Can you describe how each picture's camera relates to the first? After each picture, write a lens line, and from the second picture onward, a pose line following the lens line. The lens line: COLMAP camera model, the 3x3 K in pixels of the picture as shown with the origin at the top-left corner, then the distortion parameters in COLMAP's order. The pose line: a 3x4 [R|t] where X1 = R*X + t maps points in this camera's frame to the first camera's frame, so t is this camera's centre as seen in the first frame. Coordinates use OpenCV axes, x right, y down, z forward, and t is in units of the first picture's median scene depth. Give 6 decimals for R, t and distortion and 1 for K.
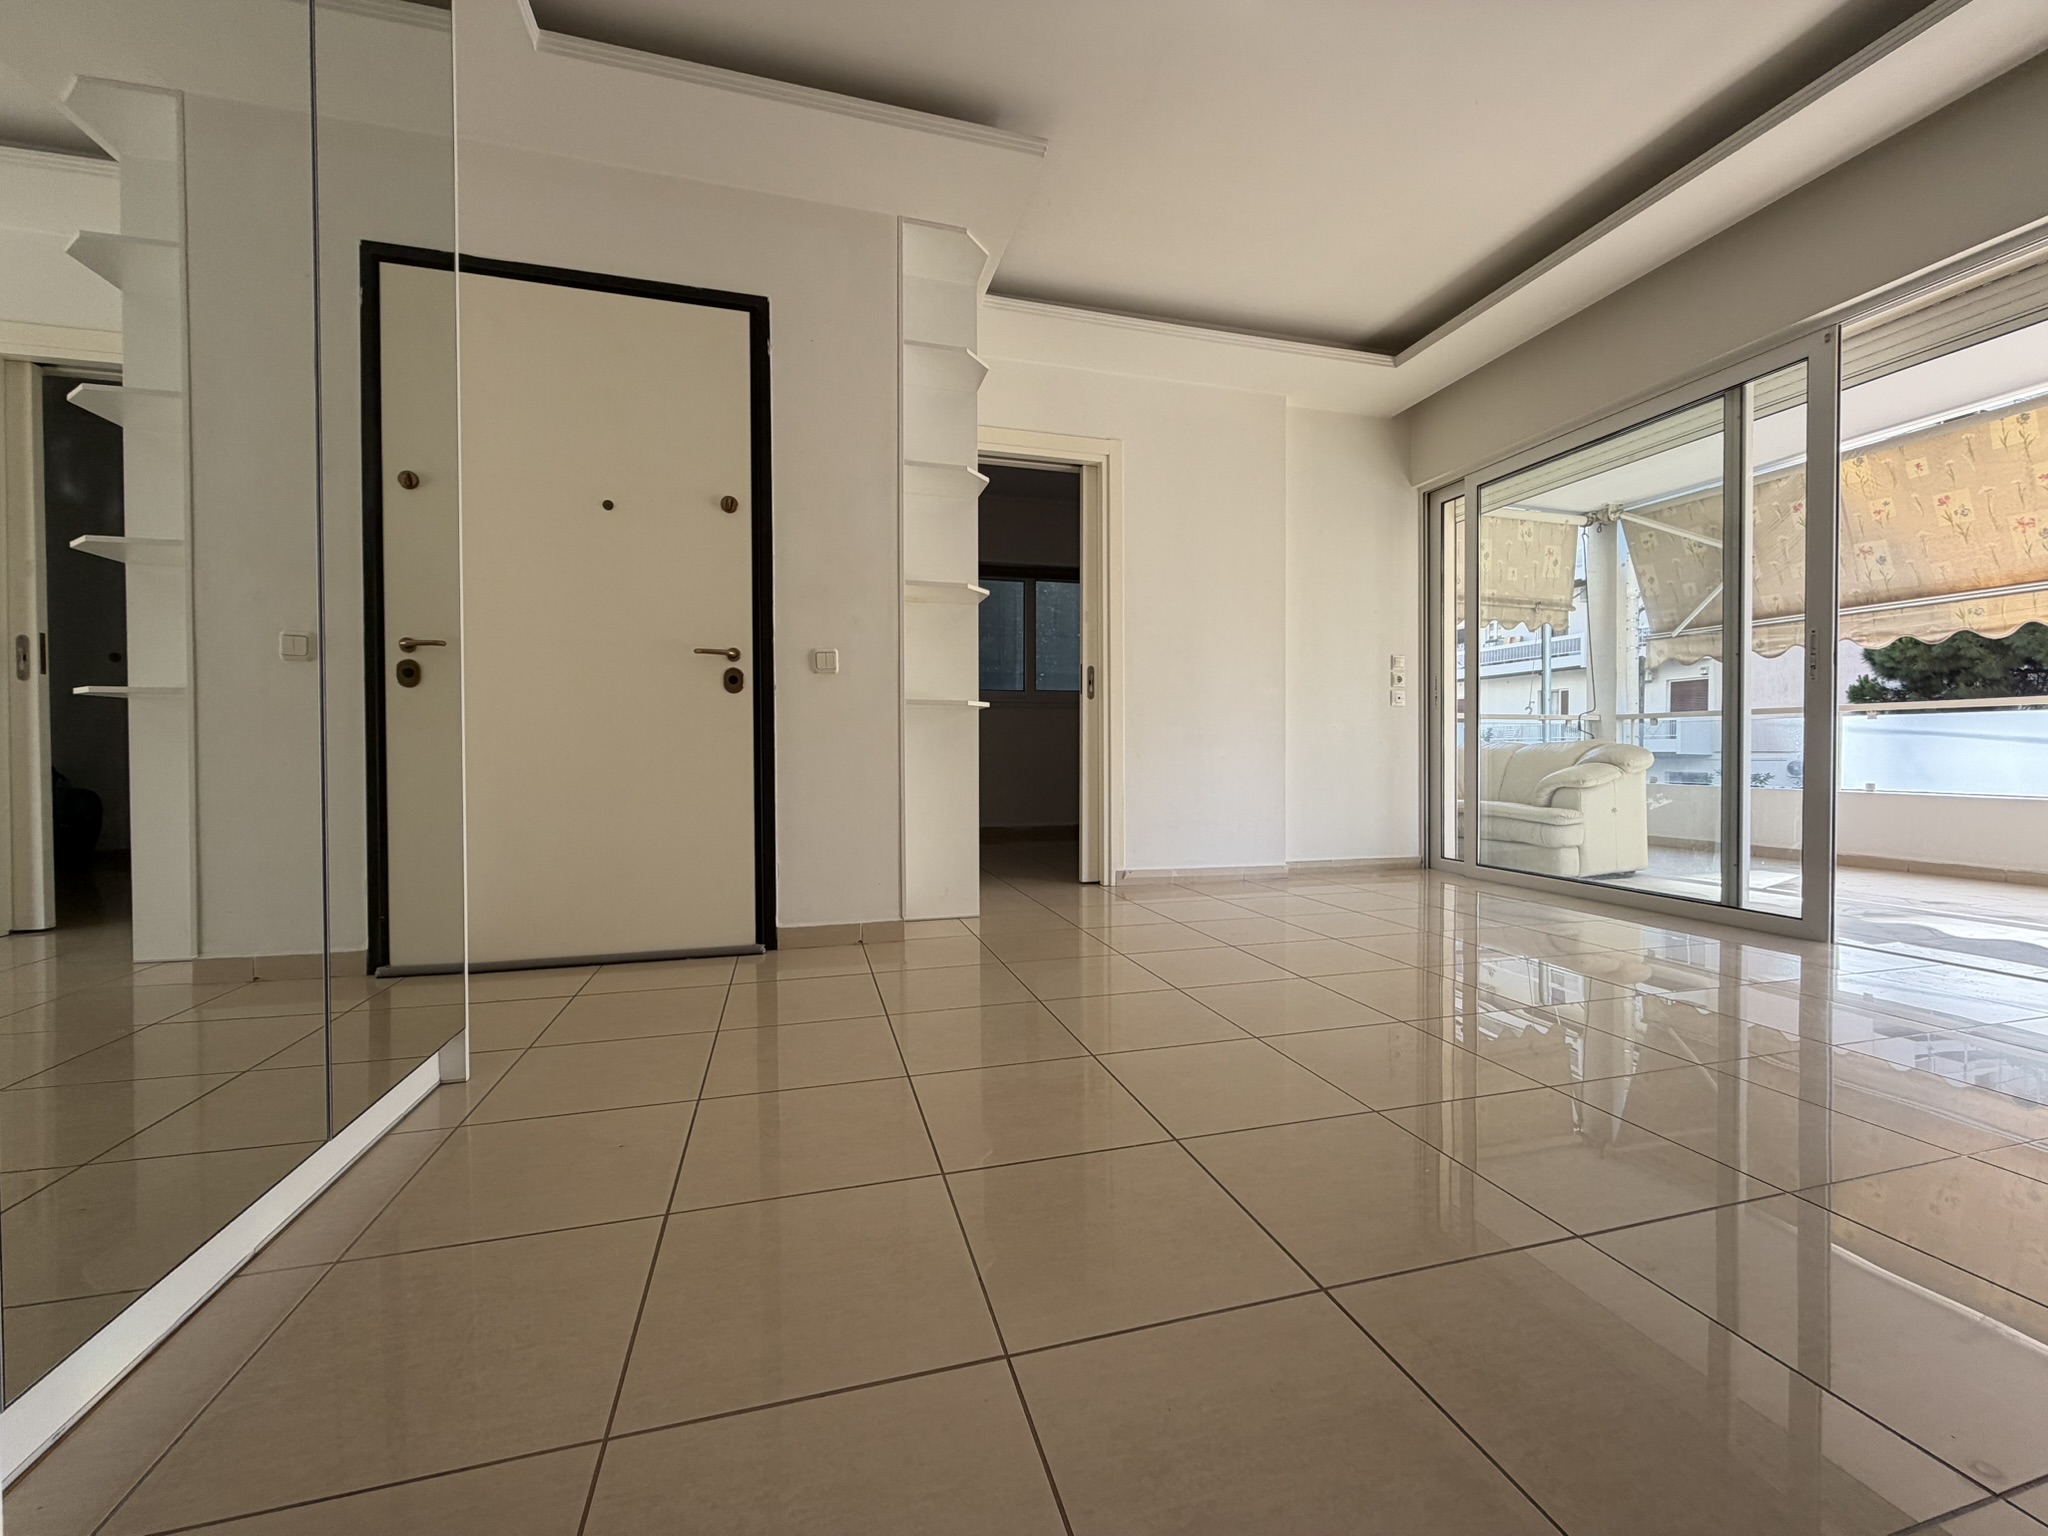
lens RADIAL K [[815.8, 0, 1020.6], [0, 815.8, 765.9], [0, 0, 1]] dist [-0.001028, 0.000297]
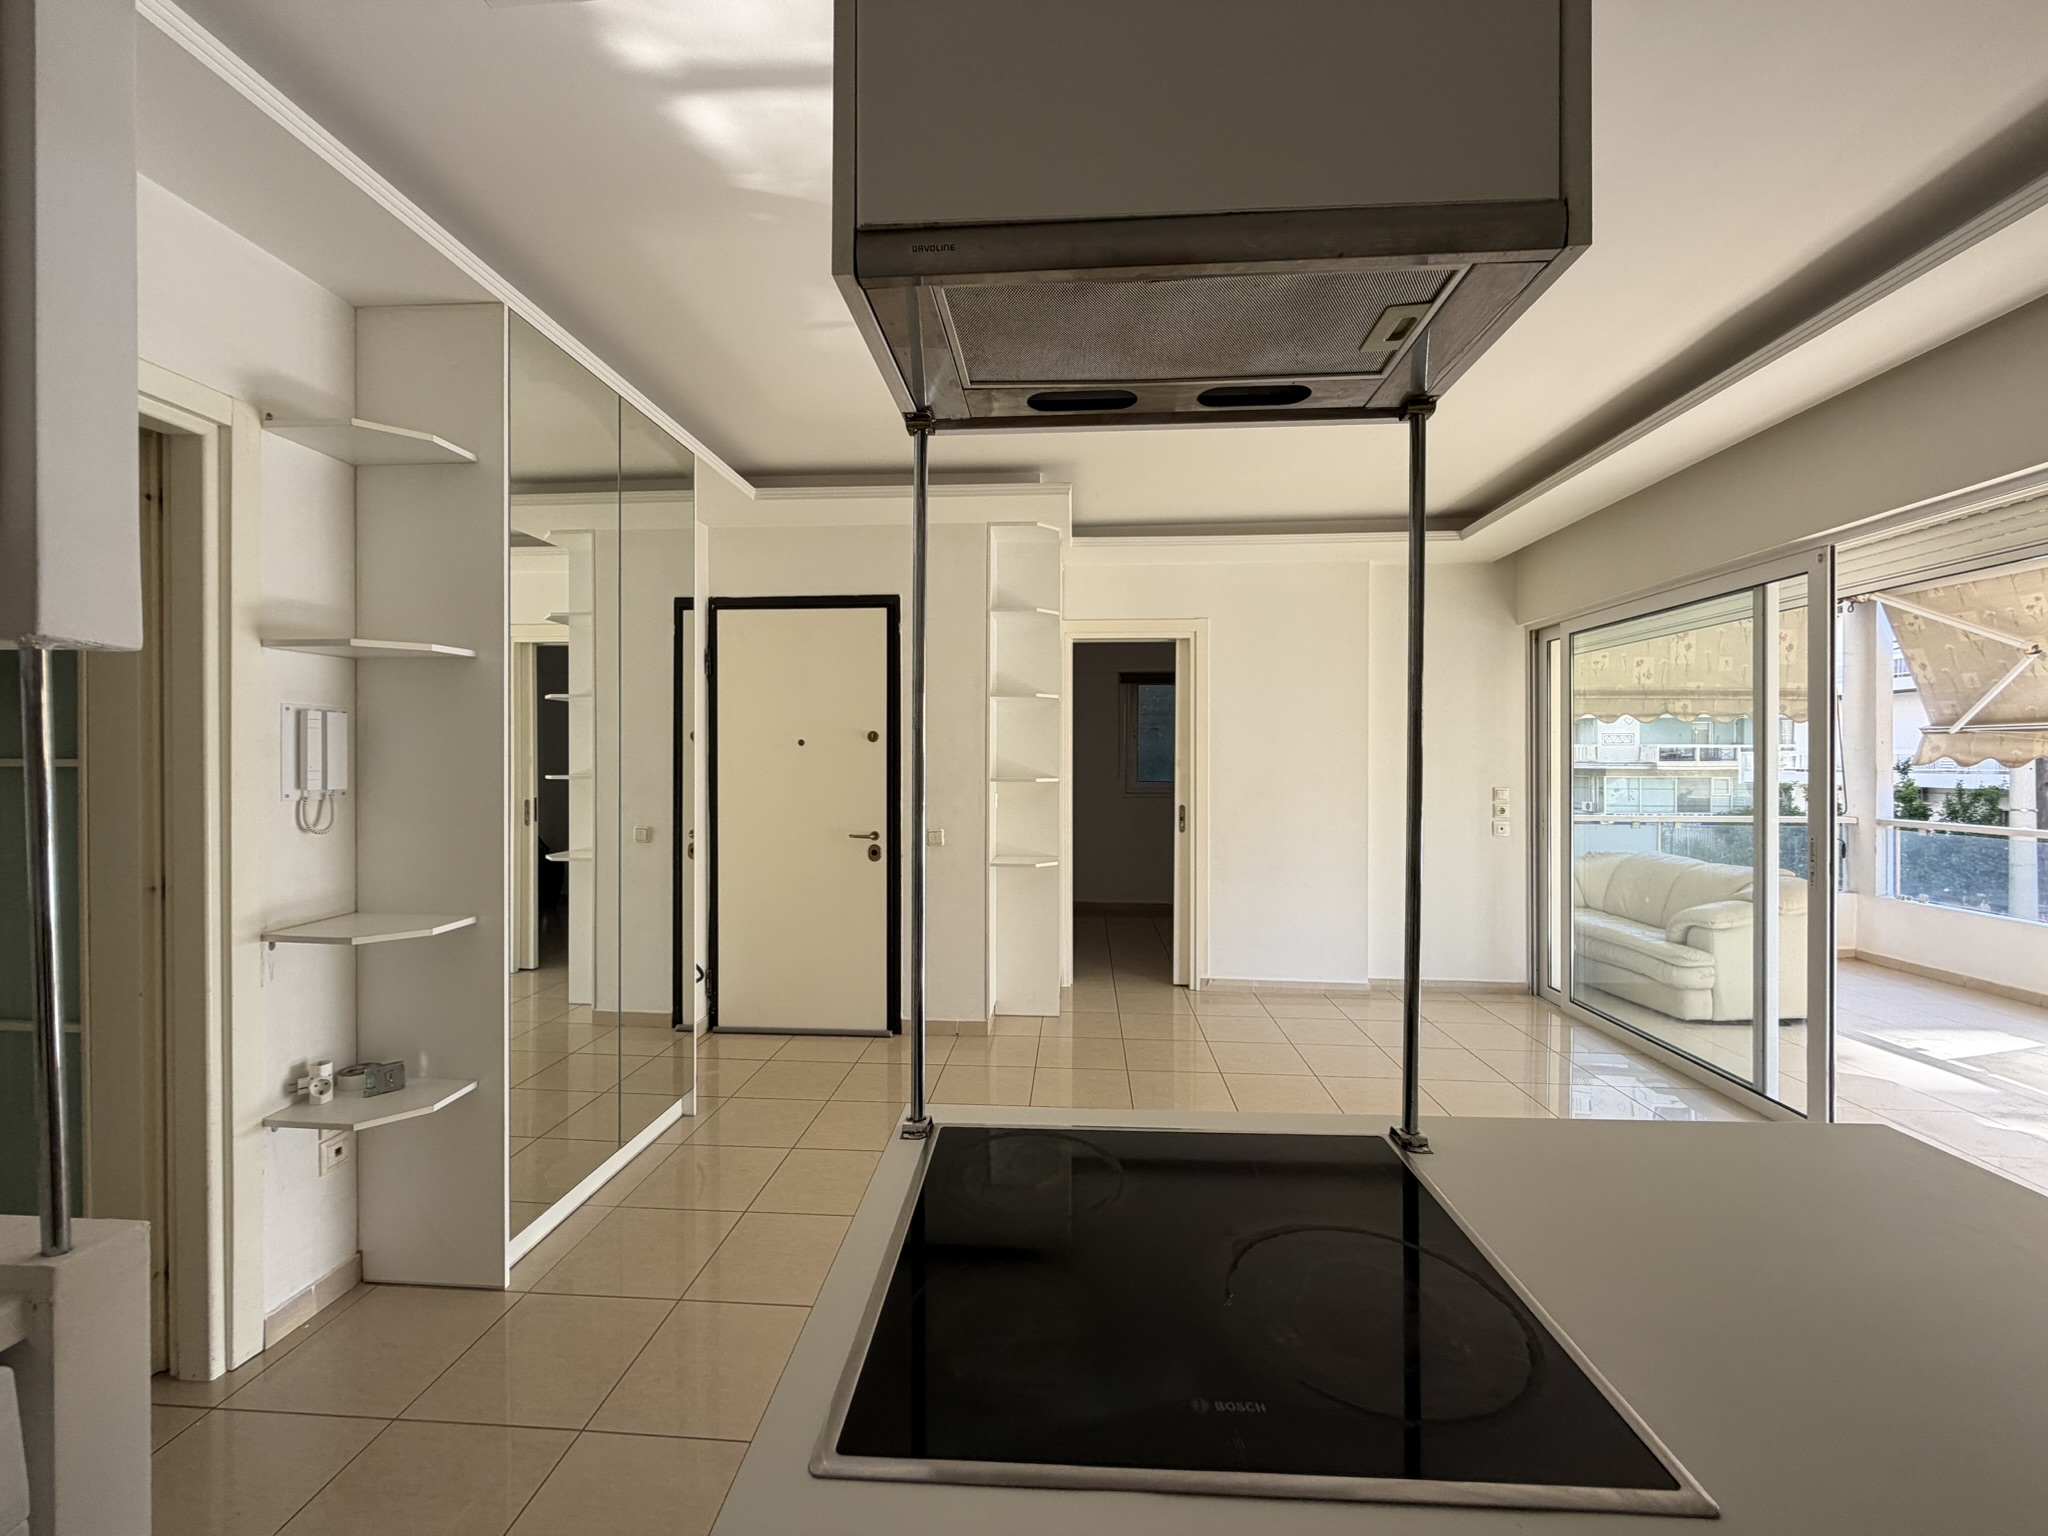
lens RADIAL K [[814.2, 0, 1020.9], [0, 814.2, 767.2], [0, 0, 1]] dist [0.000272, -0.000076]
pose [[0.941134, 0.006966, -0.337962, 0.359462], [-0.010226, 0.999917, -0.007866, -0.223531], [0.337879, 0.010859, 0.941127, -0.284060]]
